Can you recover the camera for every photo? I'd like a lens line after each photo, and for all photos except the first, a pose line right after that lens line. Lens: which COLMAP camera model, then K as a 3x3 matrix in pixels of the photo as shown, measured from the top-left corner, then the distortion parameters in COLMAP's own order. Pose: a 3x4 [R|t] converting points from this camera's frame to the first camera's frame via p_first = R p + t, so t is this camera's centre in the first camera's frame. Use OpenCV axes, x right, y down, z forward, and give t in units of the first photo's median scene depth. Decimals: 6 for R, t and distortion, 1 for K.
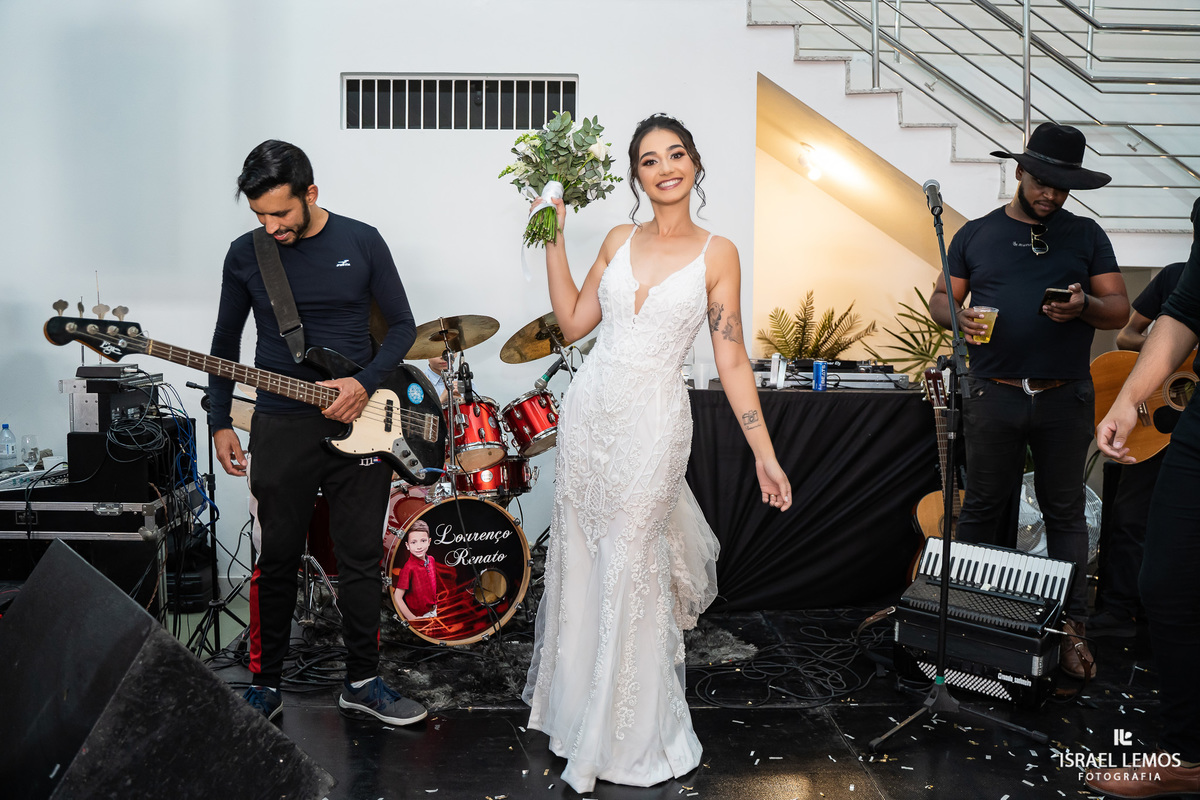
lens RADIAL K [[964.4, 0, 596.5], [0, 964.4, 403.5], [0, 0, 1]] dist [-0.063573, 0.025822]
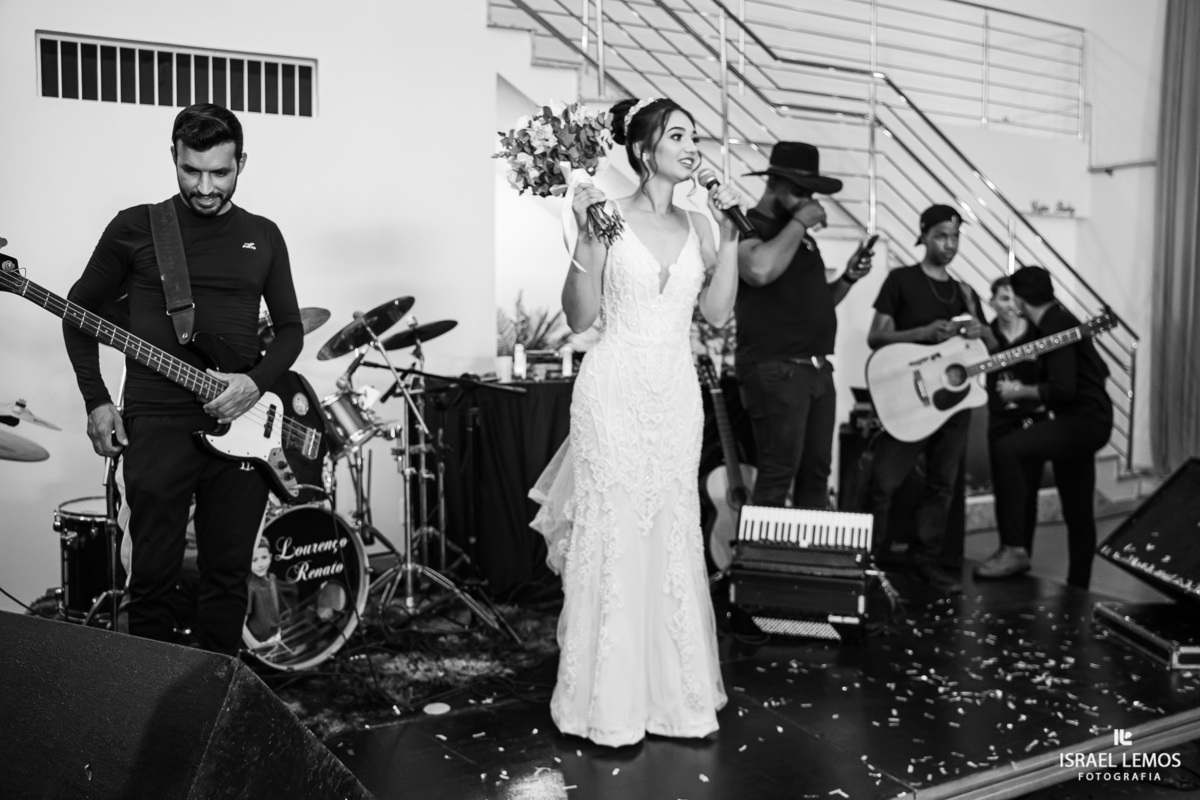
lens RADIAL K [[964.4, 0, 599.0], [0, 964.4, 398.1], [0, 0, 1]] dist [-0.063573, 0.025822]
pose [[0.909684, -0.041718, 0.413200, -0.255857], [0.045700, 0.998955, 0.000247, 0.007312], [-0.412778, 0.018659, 0.910640, 0.050014]]
